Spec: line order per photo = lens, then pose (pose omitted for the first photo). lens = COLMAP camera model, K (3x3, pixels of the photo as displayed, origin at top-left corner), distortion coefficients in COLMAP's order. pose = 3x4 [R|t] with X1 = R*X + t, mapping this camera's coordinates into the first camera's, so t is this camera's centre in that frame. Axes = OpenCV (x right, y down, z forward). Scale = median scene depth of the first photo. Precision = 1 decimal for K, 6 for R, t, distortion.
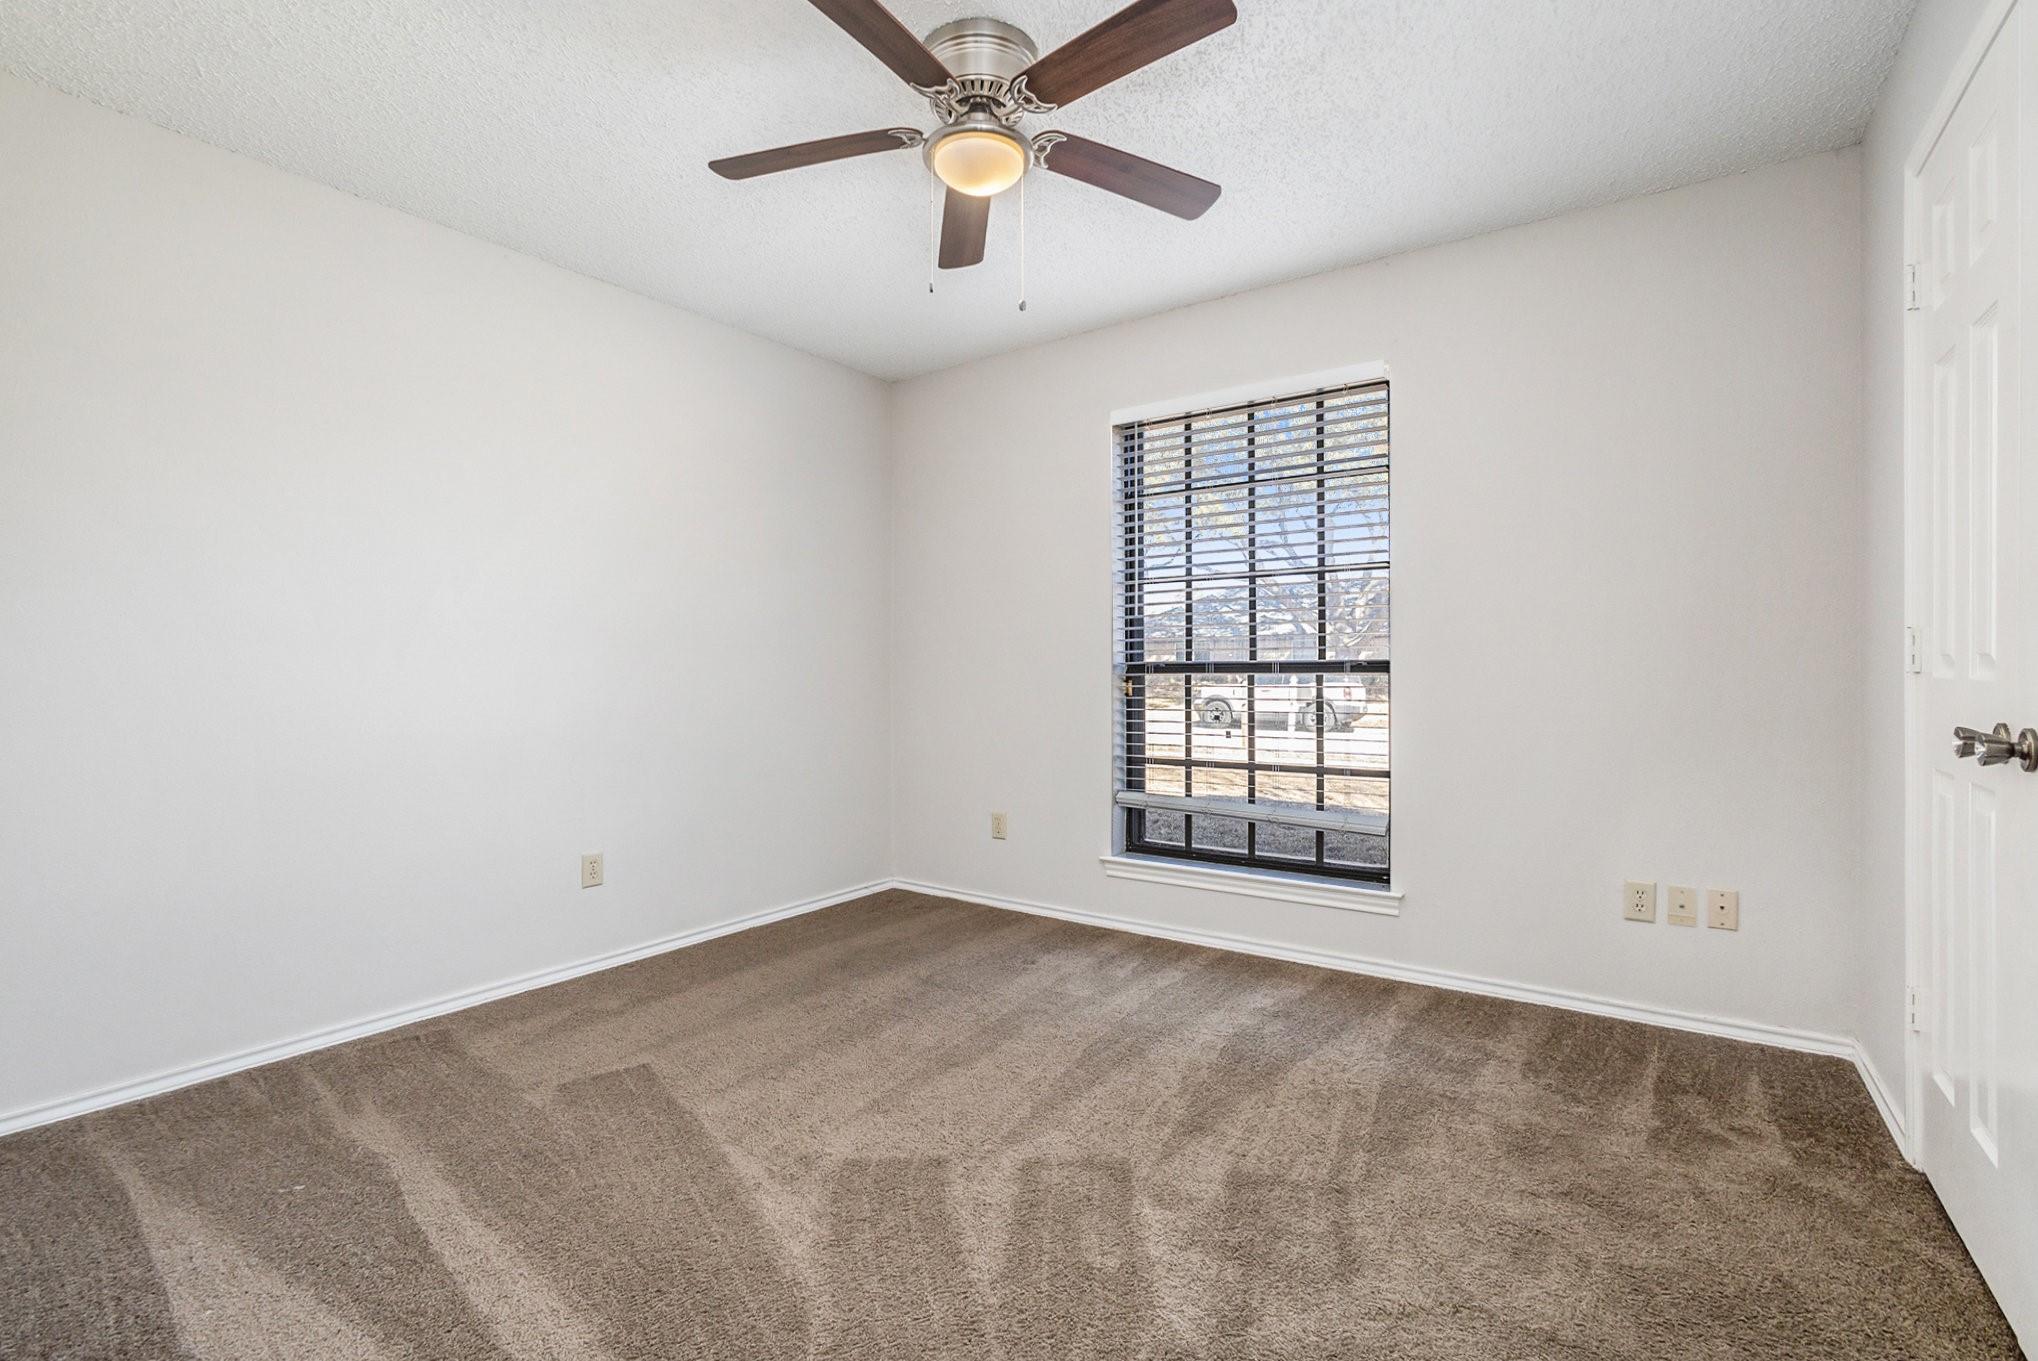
lens RADIAL K [[924.0, 0, 1026.7], [0, 924.0, 664.2], [0, 0, 1]] dist [-0.032400, 0.000098]
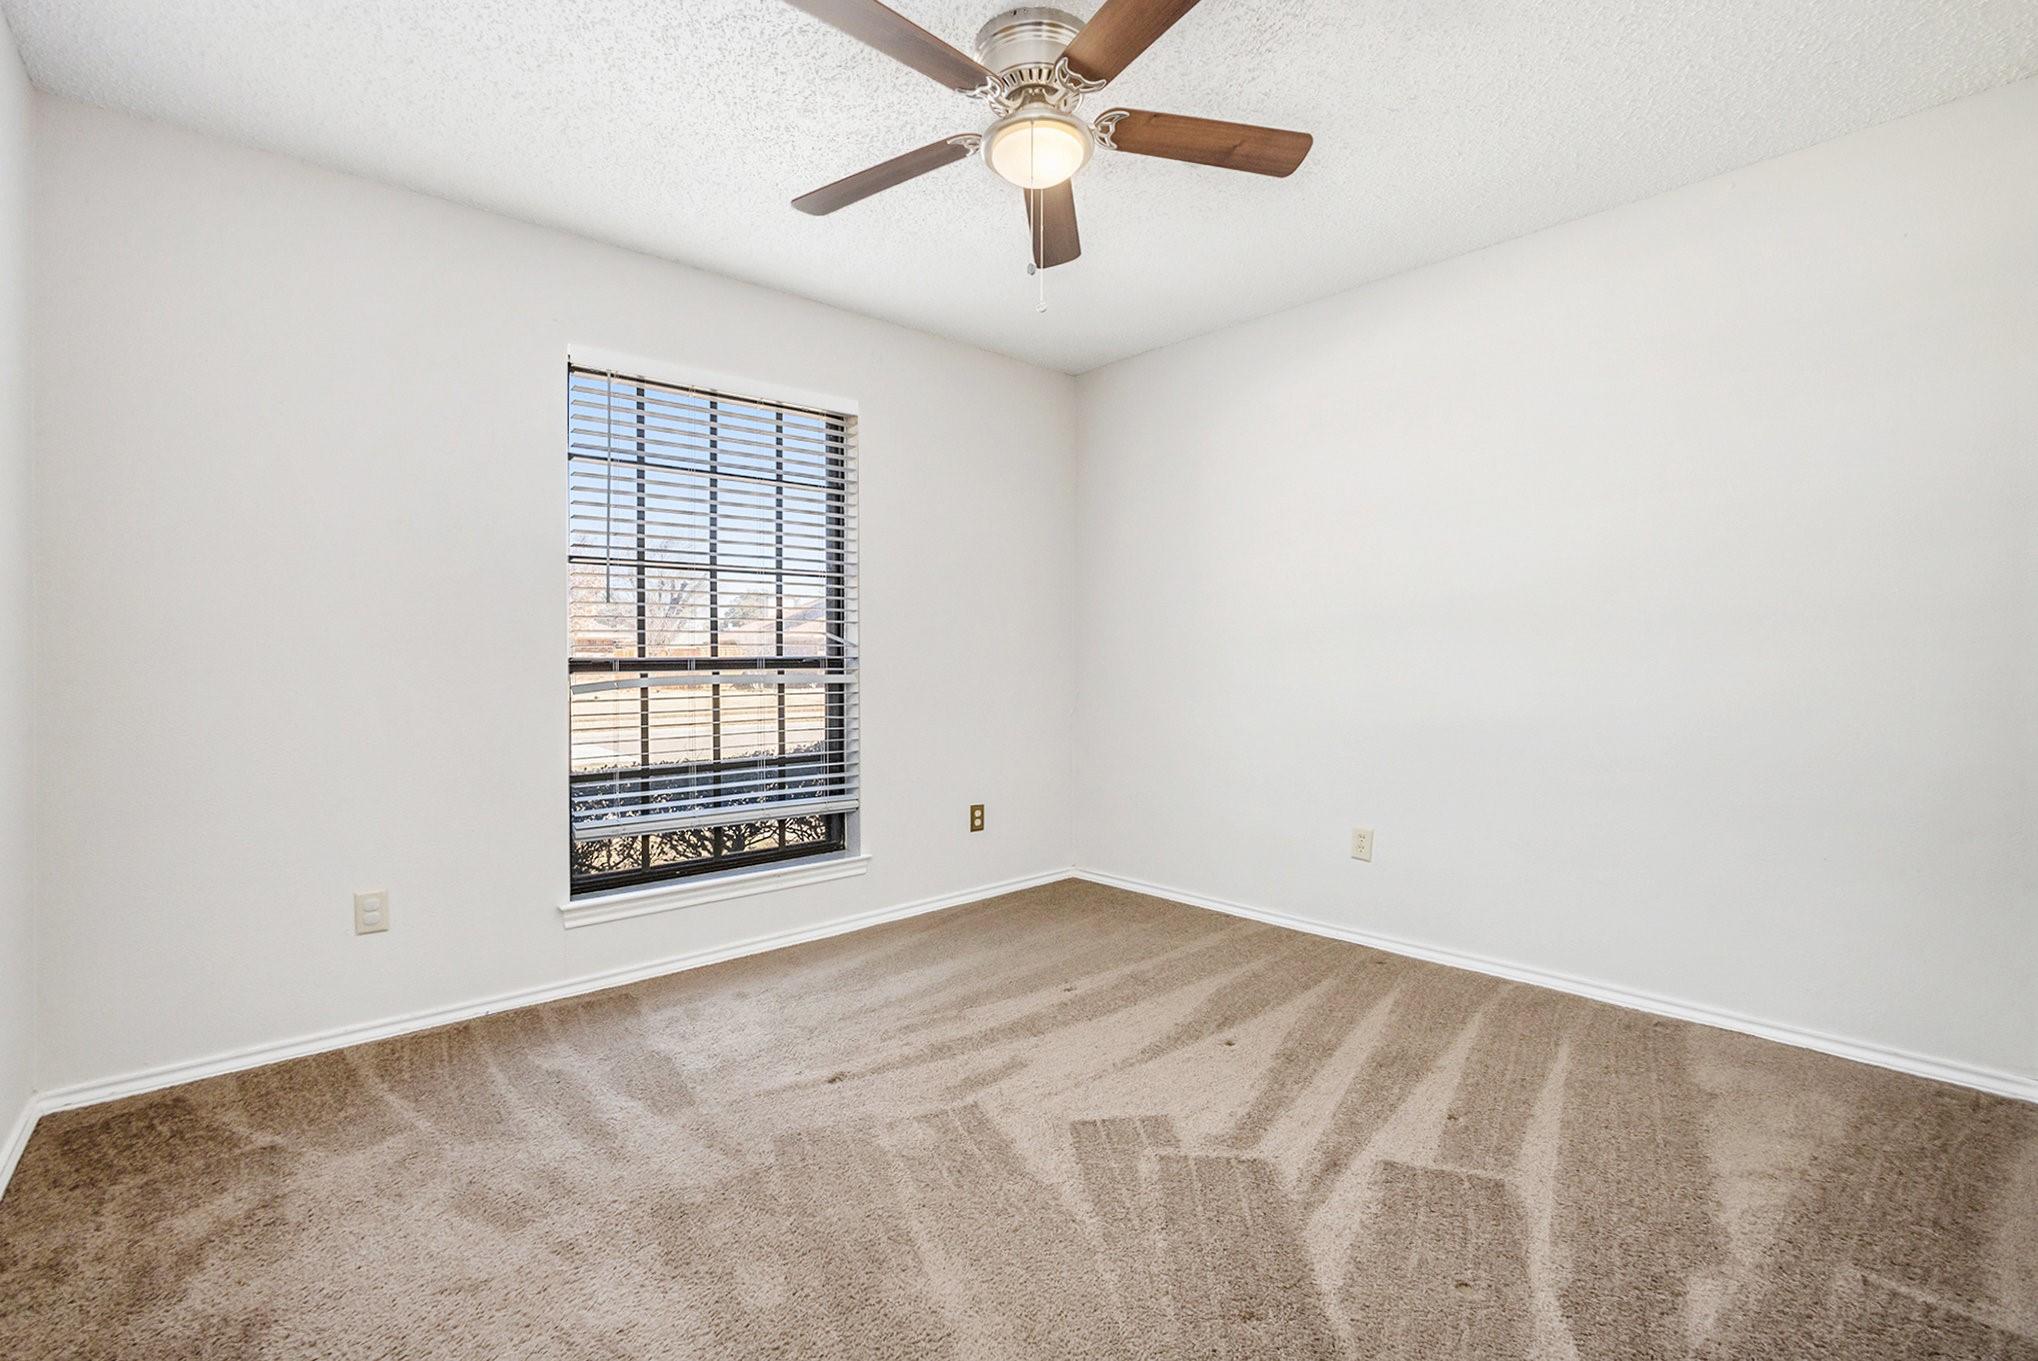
lens RADIAL K [[902.4, 0, 1019.0], [0, 902.4, 680.5], [0, 0, 1]] dist [0.001329, 0.000058]
pose [[0.958535, -0.013300, -0.284663, 0.202906], [0.019596, 0.999622, 0.019283, 0.002203], [0.284299, -0.024062, 0.958434, 0.041450]]
